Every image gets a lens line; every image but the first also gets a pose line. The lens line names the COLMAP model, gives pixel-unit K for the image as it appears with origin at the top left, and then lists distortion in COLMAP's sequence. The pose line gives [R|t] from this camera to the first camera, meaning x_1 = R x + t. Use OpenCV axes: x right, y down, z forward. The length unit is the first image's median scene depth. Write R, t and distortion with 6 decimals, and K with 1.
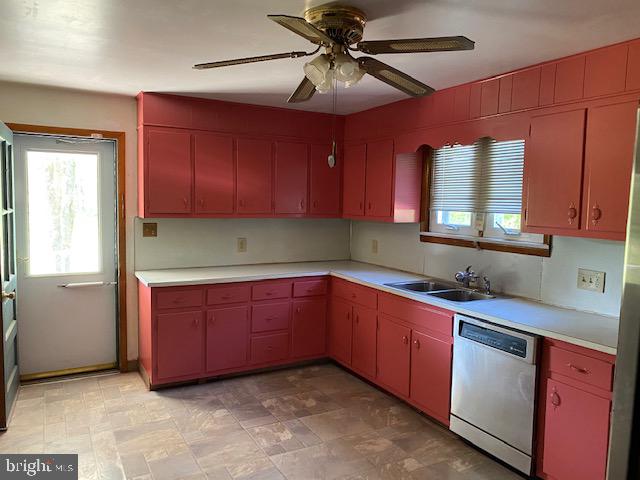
lens RADIAL K [[487.5, 0, 318.8], [0, 487.5, 241.2], [0, 0, 1]] dist [0.022230, -0.026677]
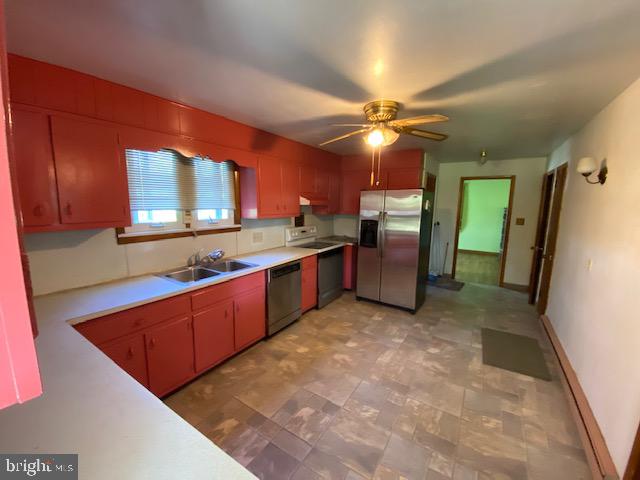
lens RADIAL K [[262.7, 0, 318.4], [0, 262.7, 236.7], [0, 0, 1]] dist [-0.000776, -0.000312]
pose [[-0.466642, -0.149429, 0.871732, -0.526666], [0.054560, 0.978884, 0.197003, -0.120537], [-0.882762, 0.139492, -0.448635, 1.119860]]
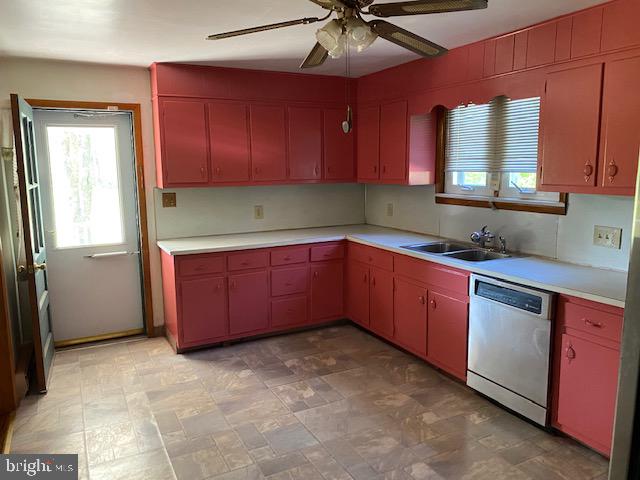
lens RADIAL K [[487.5, 0, 317.3], [0, 487.5, 238.0], [0, 0, 1]] dist [0.022230, -0.026677]
pose [[0.999001, -0.027726, -0.035047, -0.002608], [0.029942, 0.997476, 0.064383, -0.000185], [0.033173, -0.065368, 0.997310, -0.019032]]
